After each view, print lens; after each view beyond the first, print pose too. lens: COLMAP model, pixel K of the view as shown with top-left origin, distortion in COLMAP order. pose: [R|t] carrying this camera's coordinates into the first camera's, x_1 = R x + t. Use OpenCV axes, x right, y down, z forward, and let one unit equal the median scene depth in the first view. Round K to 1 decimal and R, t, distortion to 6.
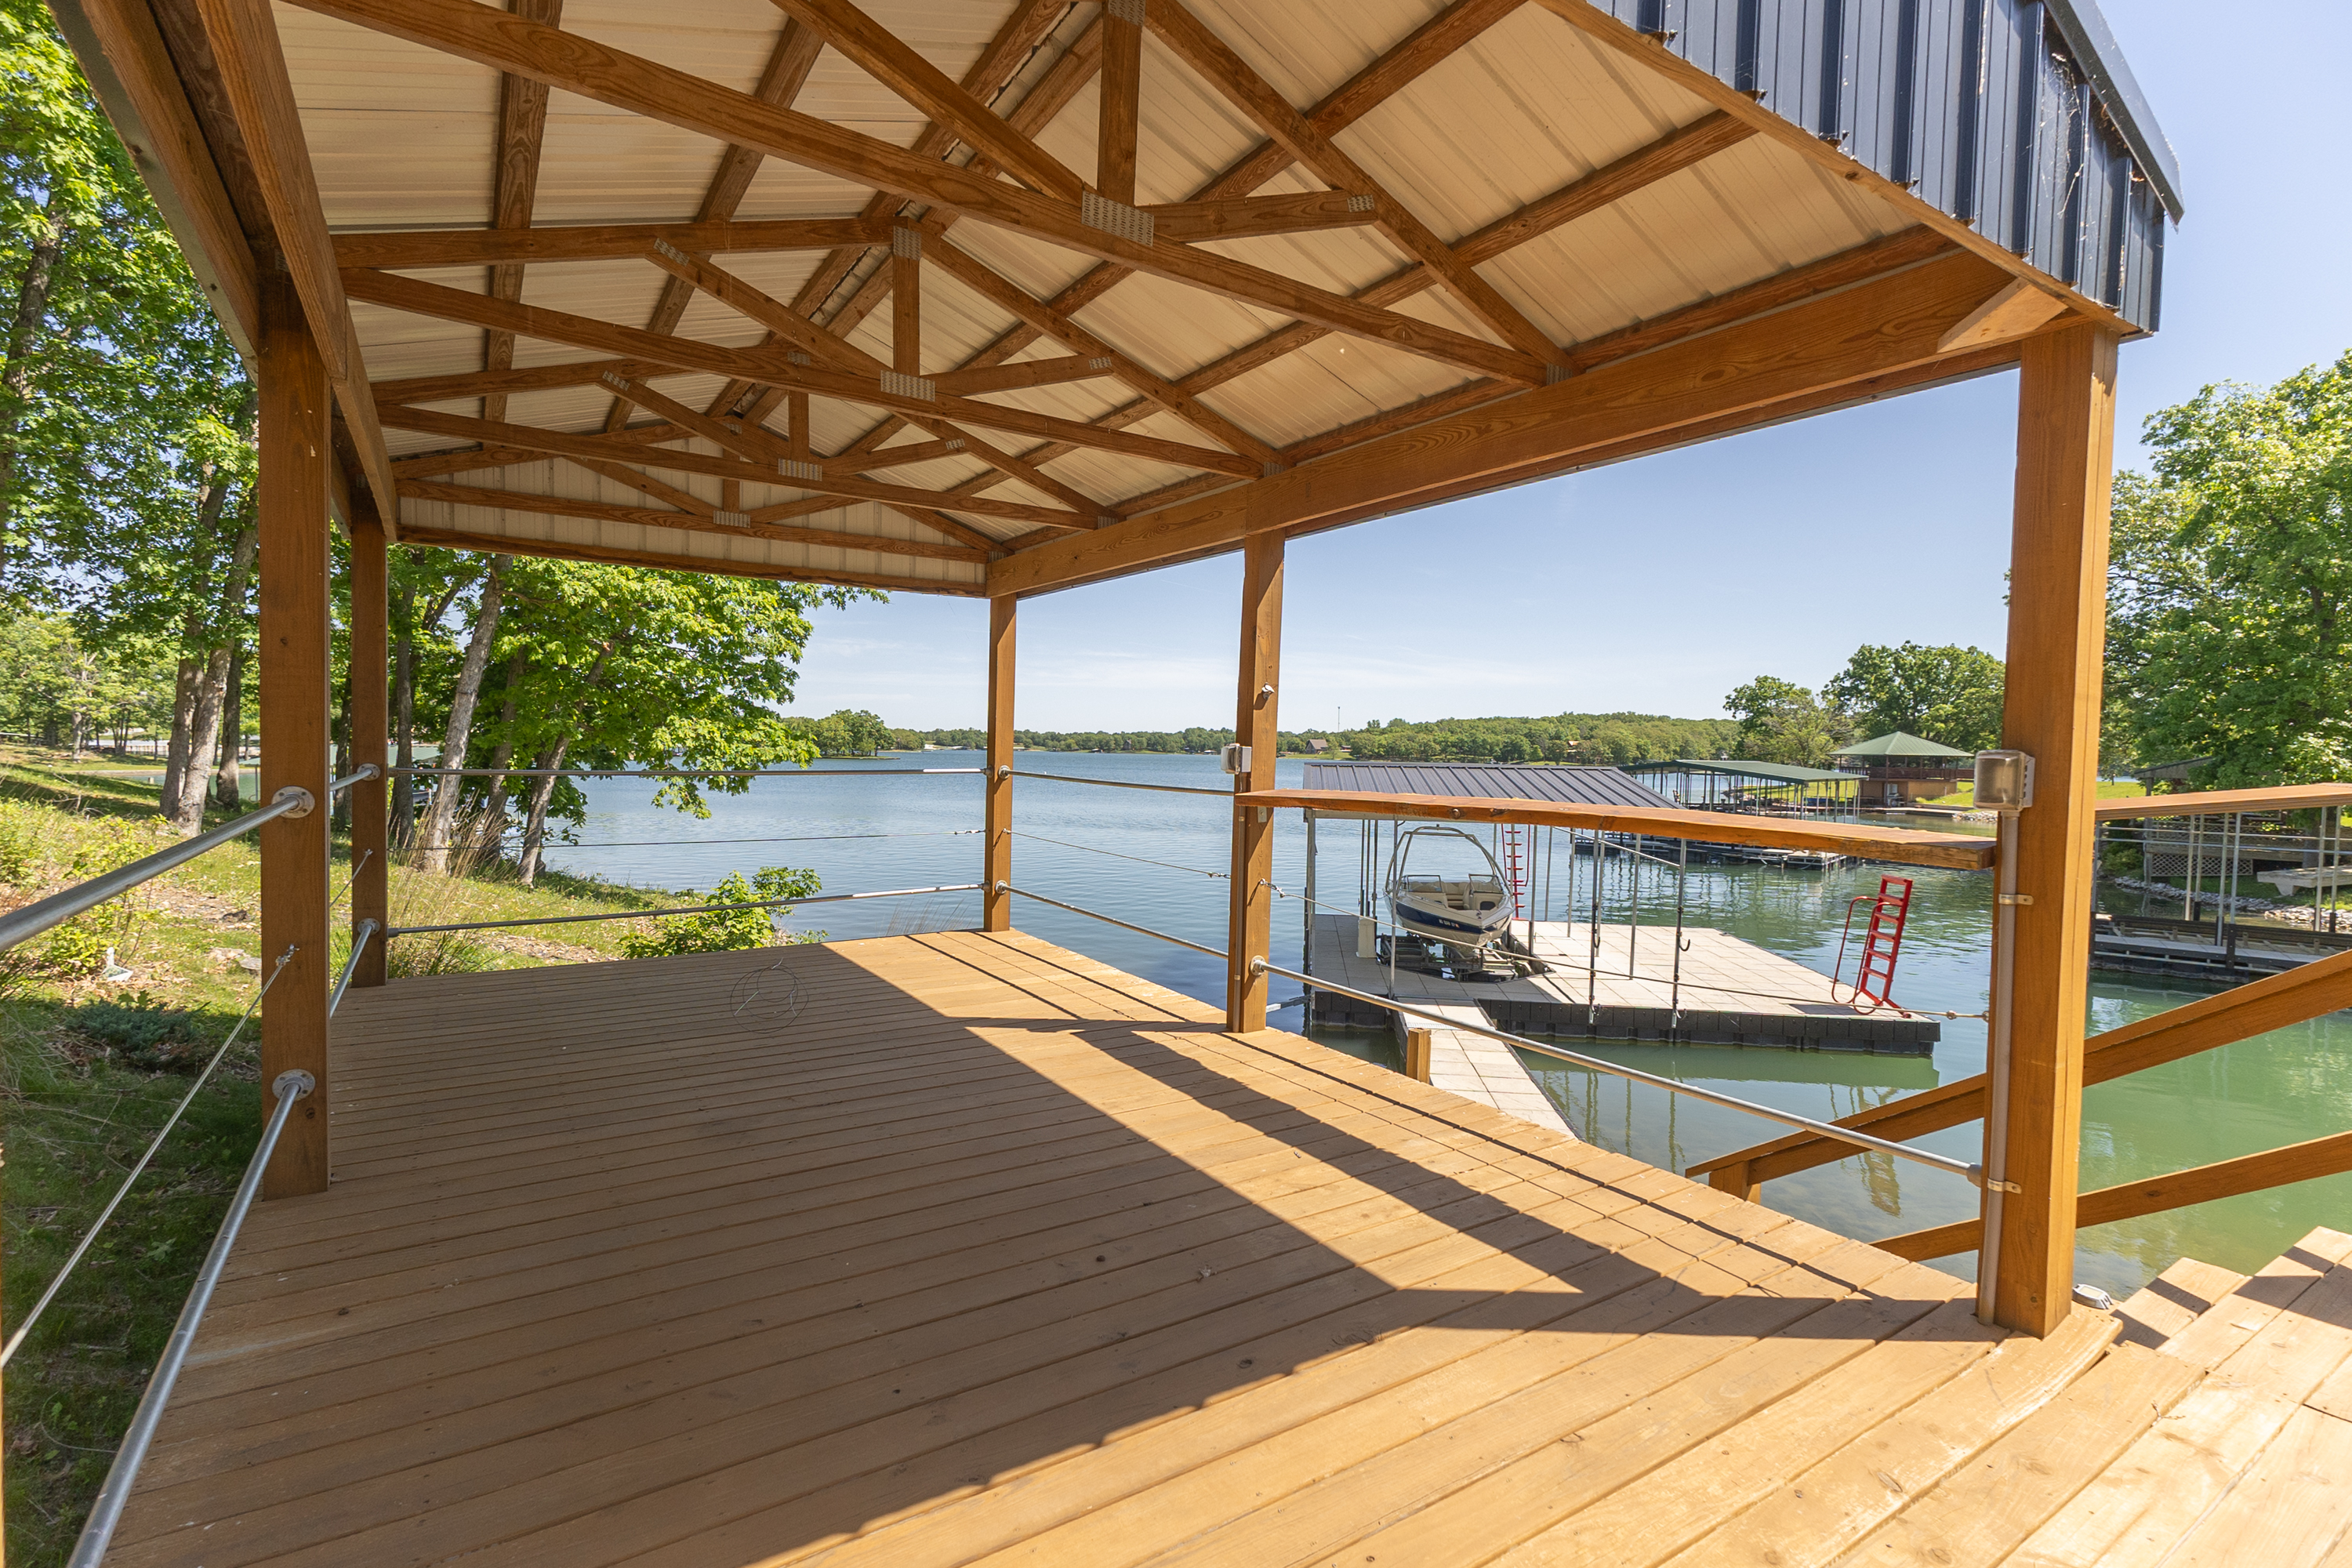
lens RADIAL K [[1079.3, 0, 1184.8], [0, 1079.3, 790.9], [0, 0, 1]] dist [0.024878, -0.006401]
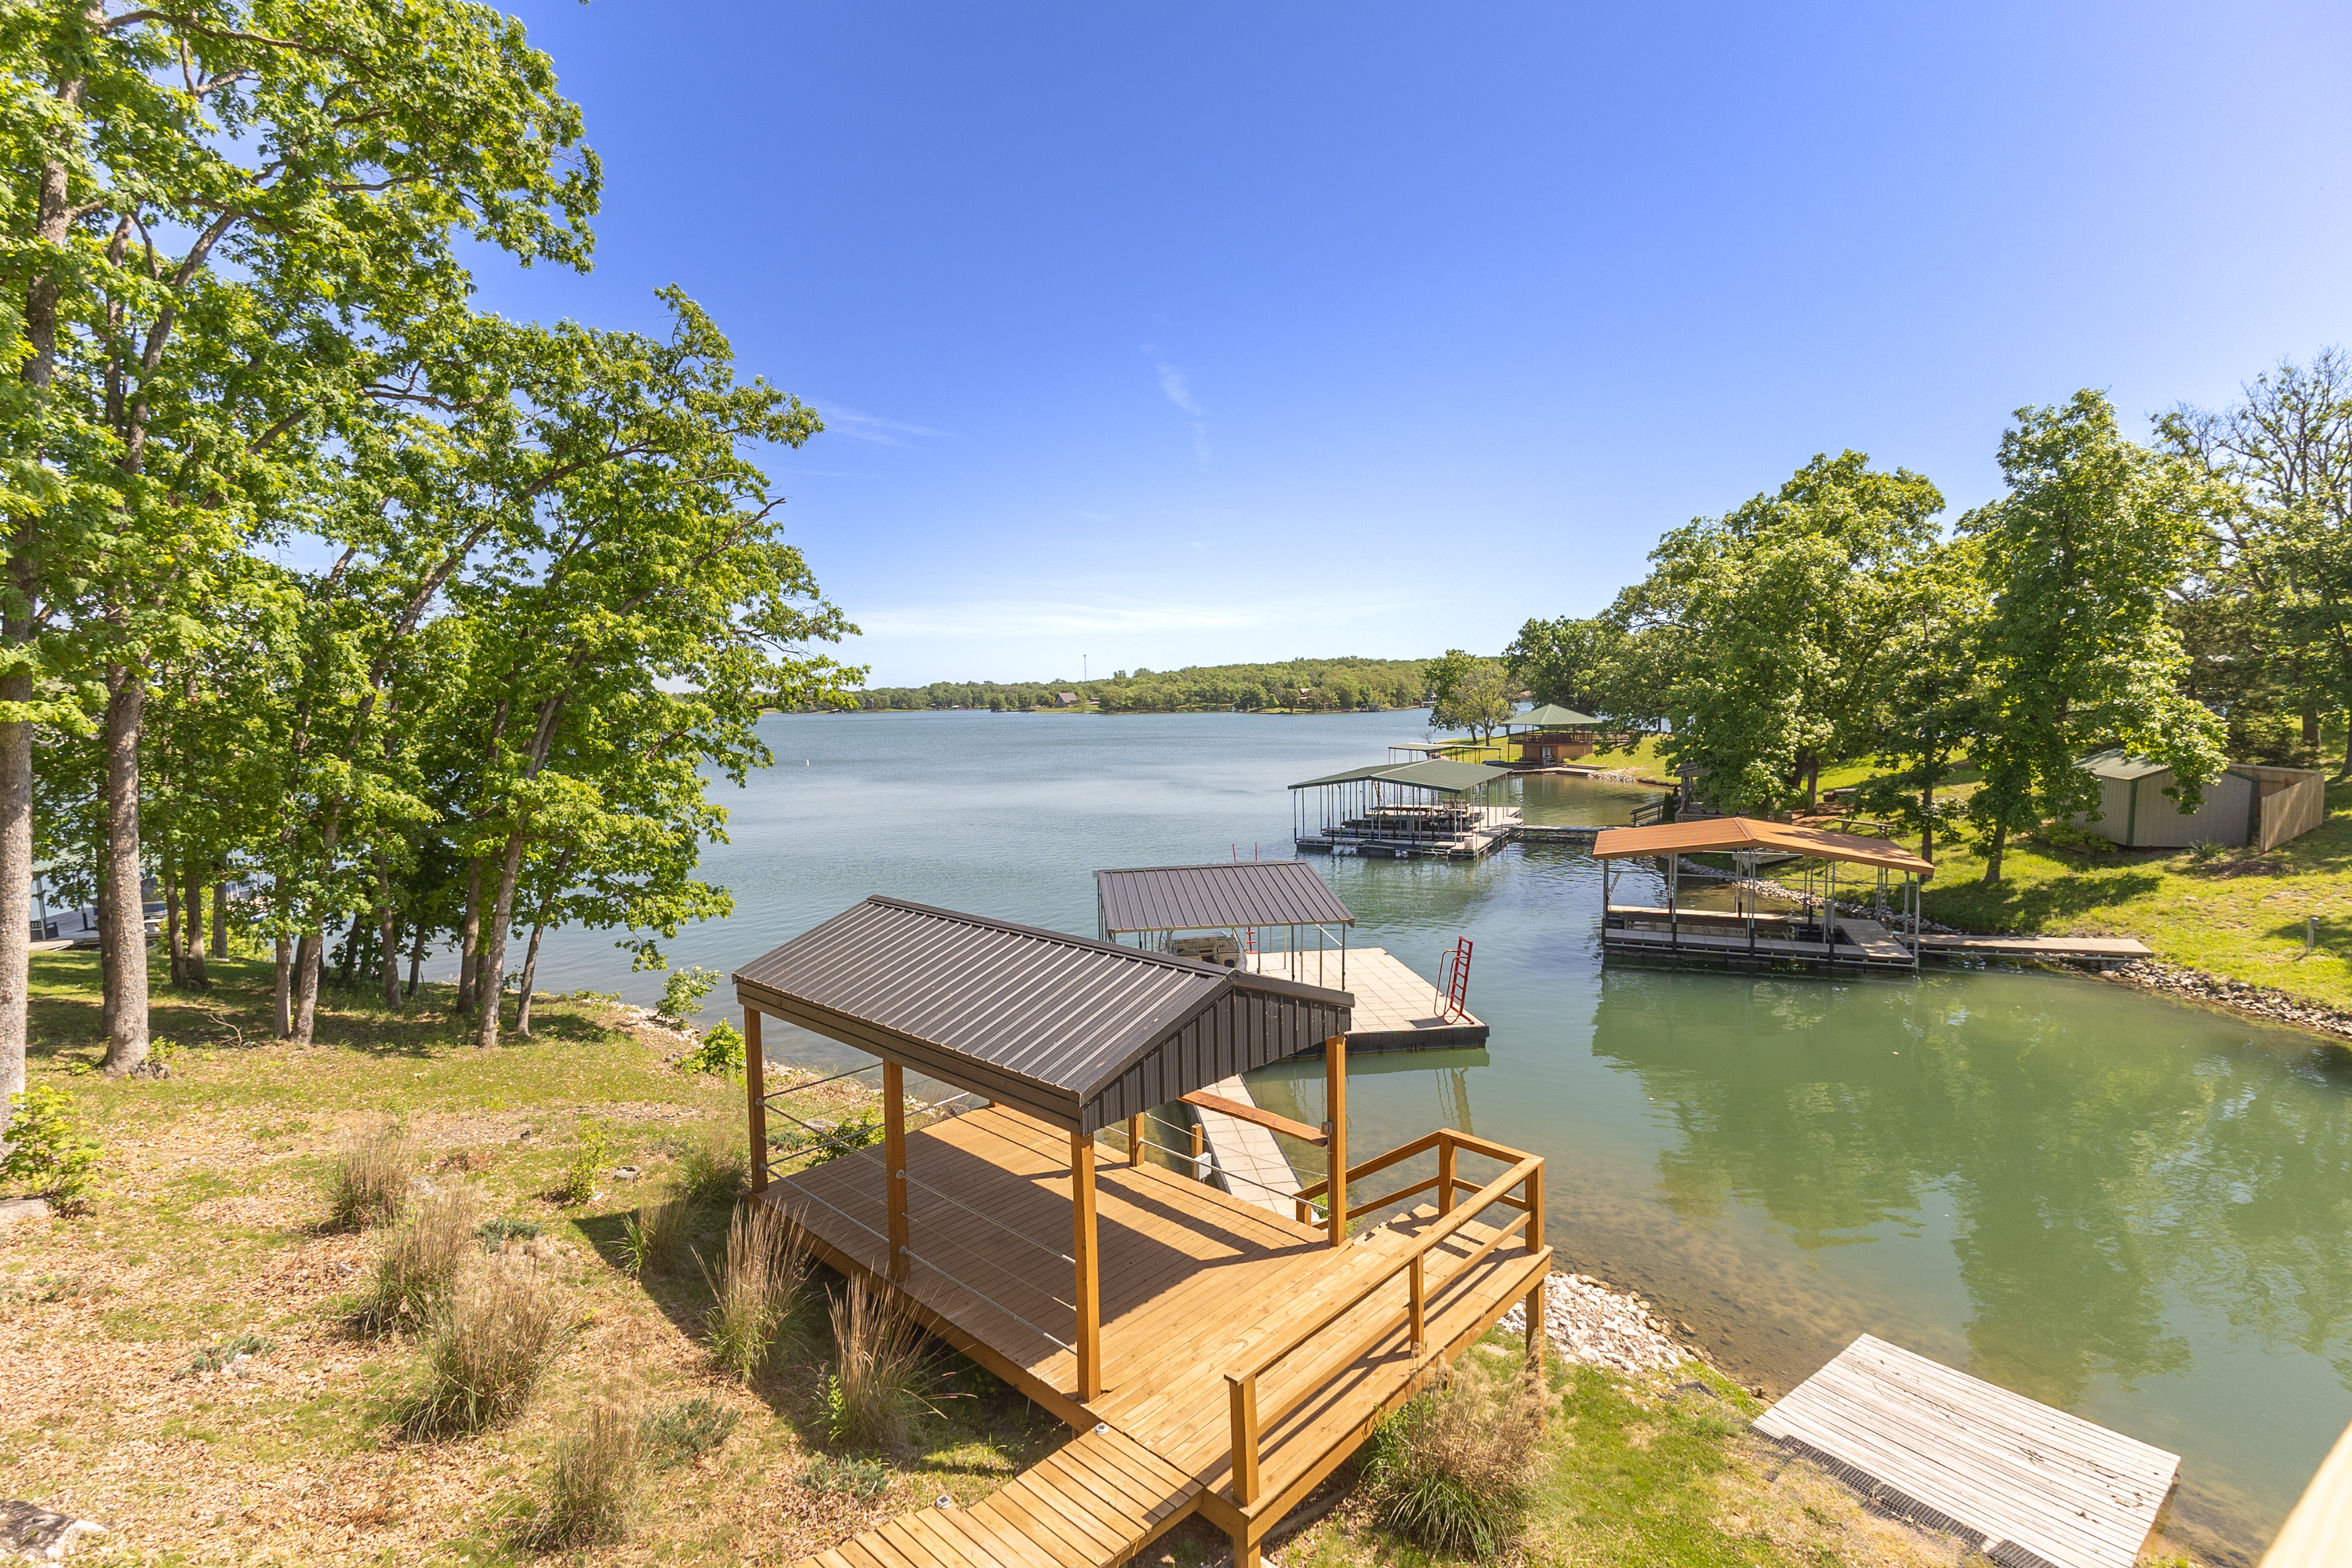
lens RADIAL K [[1090.4, 0, 1185.0], [0, 1090.4, 775.0], [0, 0, 1]] dist [0.016525, -0.000134]
pose [[0.972220, -0.057636, 0.226860, -0.054245], [0.048614, 0.997796, 0.045159, -0.122191], [-0.228963, -0.032876, 0.972880, -0.231139]]
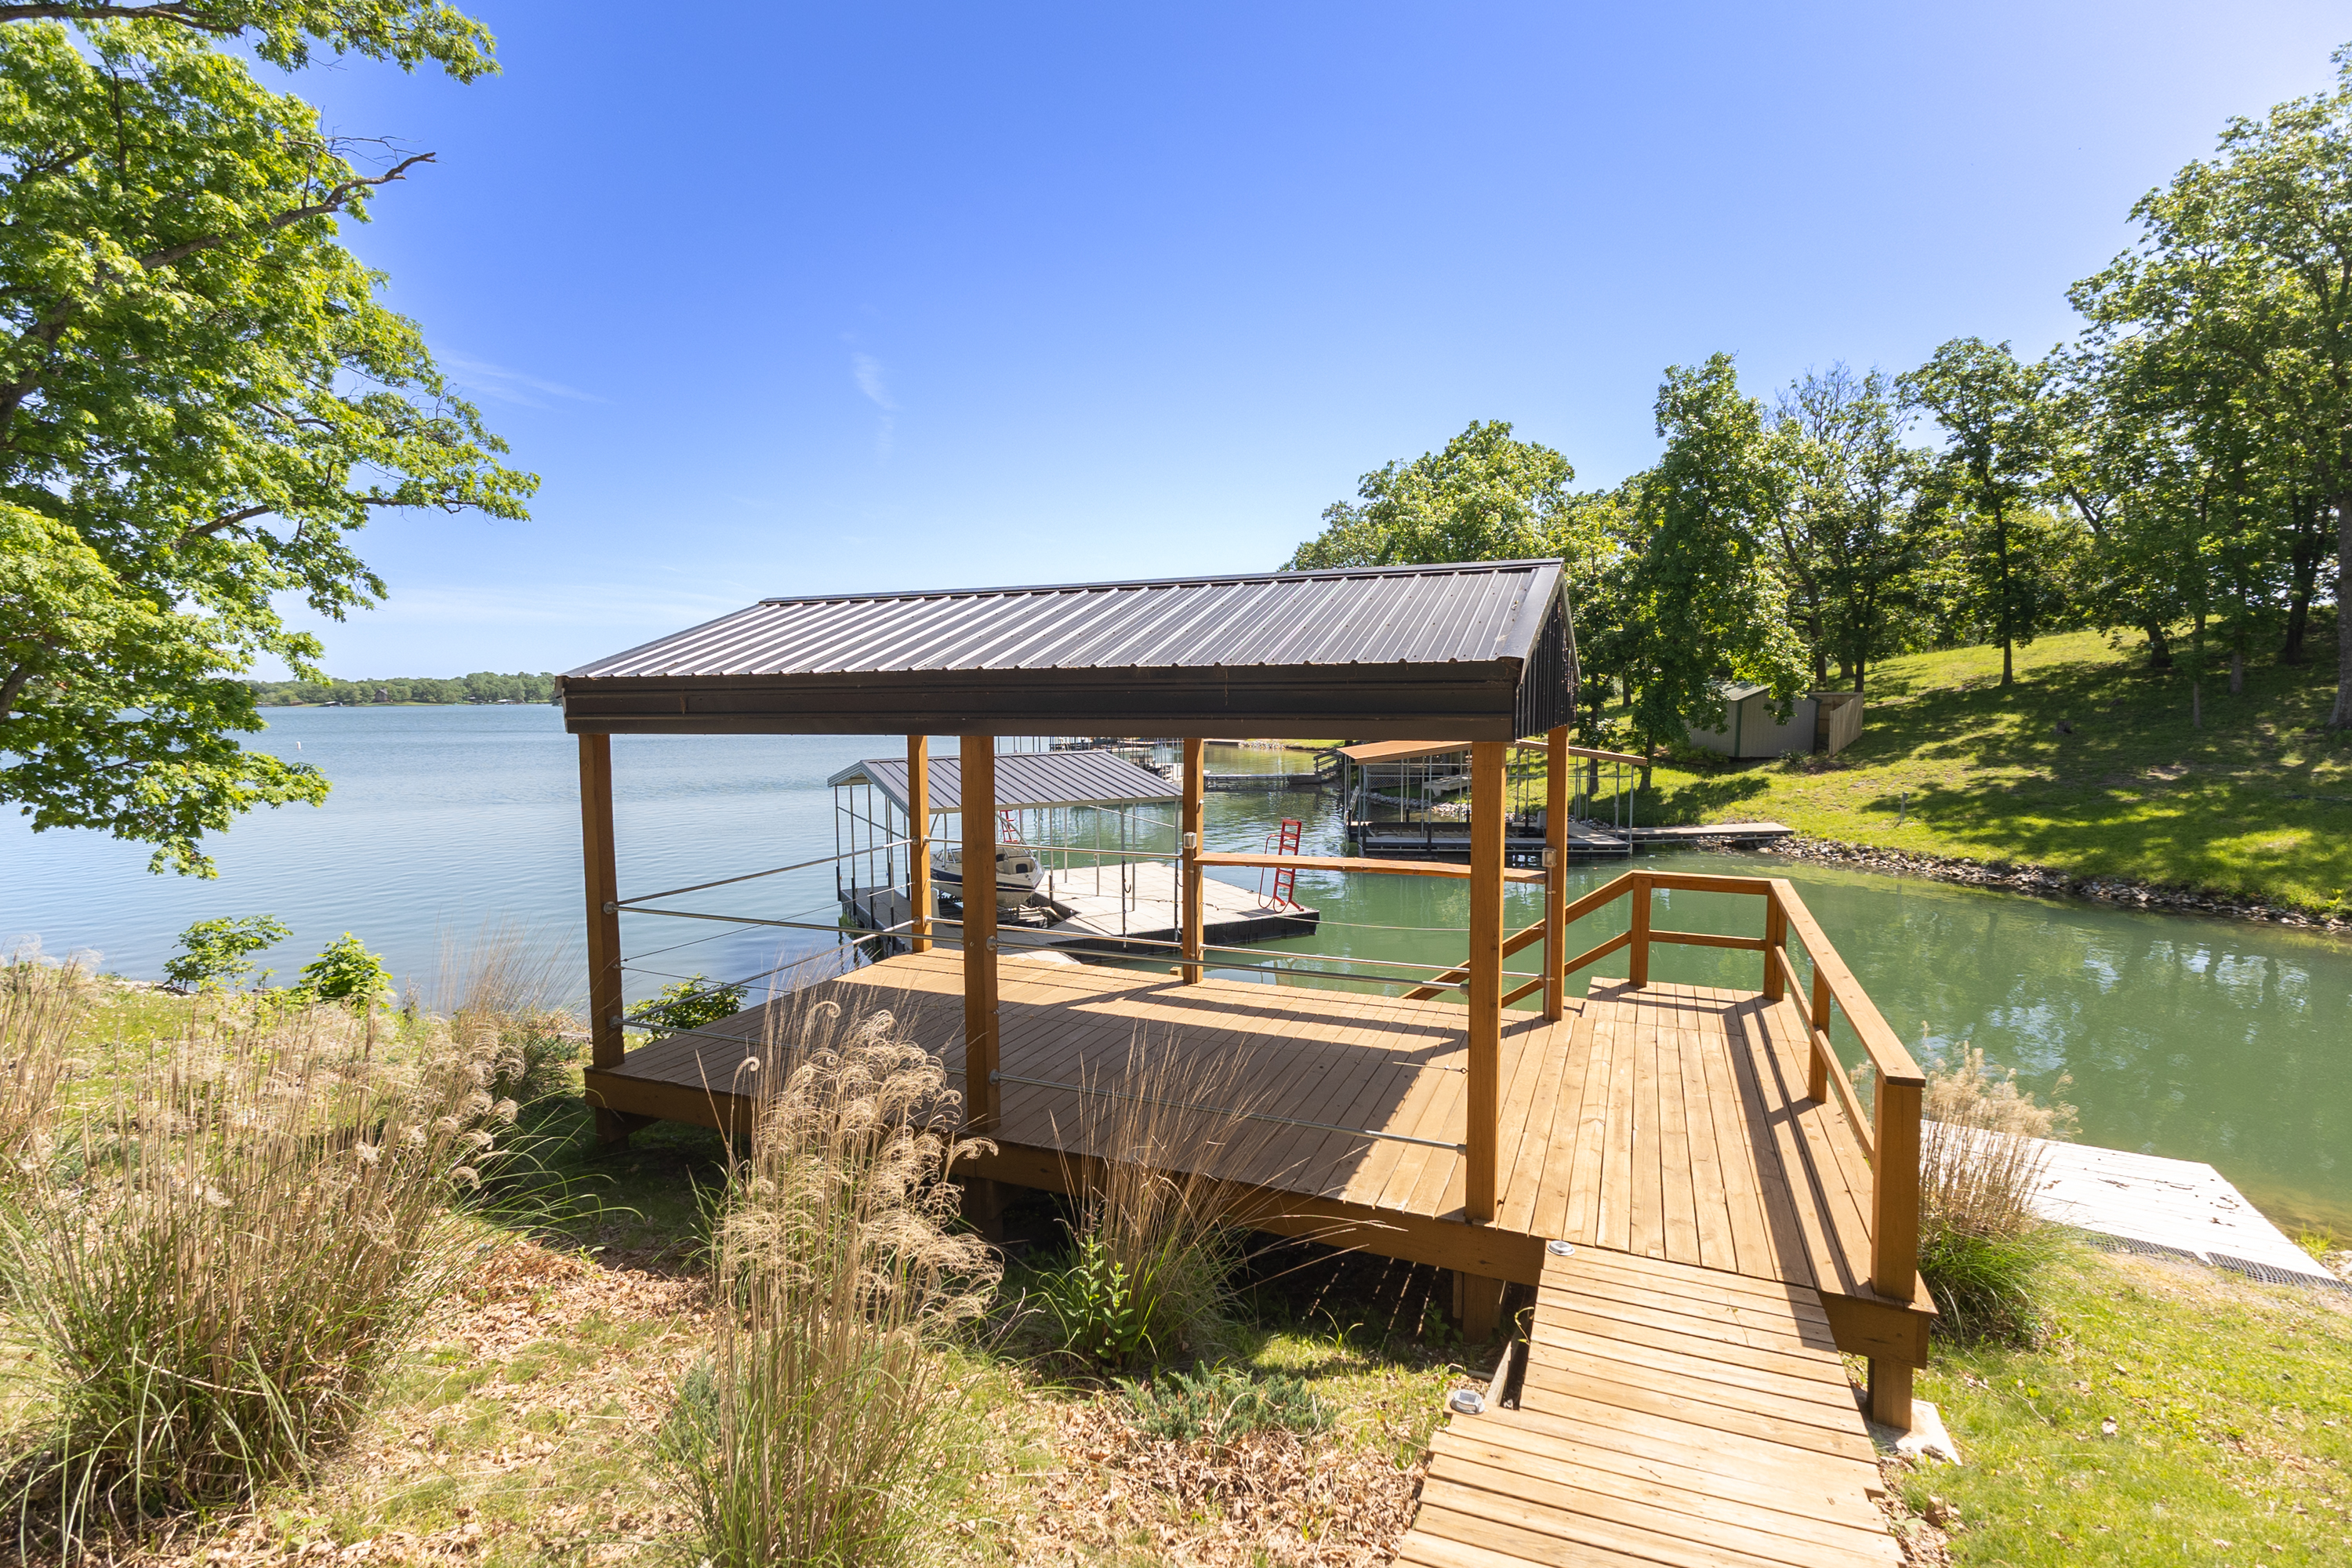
lens RADIAL K [[1079.3, 0, 1184.8], [0, 1079.3, 790.9], [0, 0, 1]] dist [0.024878, -0.006401]
pose [[0.830442, -0.076544, 0.551822, -0.138459], [0.044795, 0.996483, 0.070811, -0.034875], [-0.555301, -0.034086, 0.830951, -0.077643]]
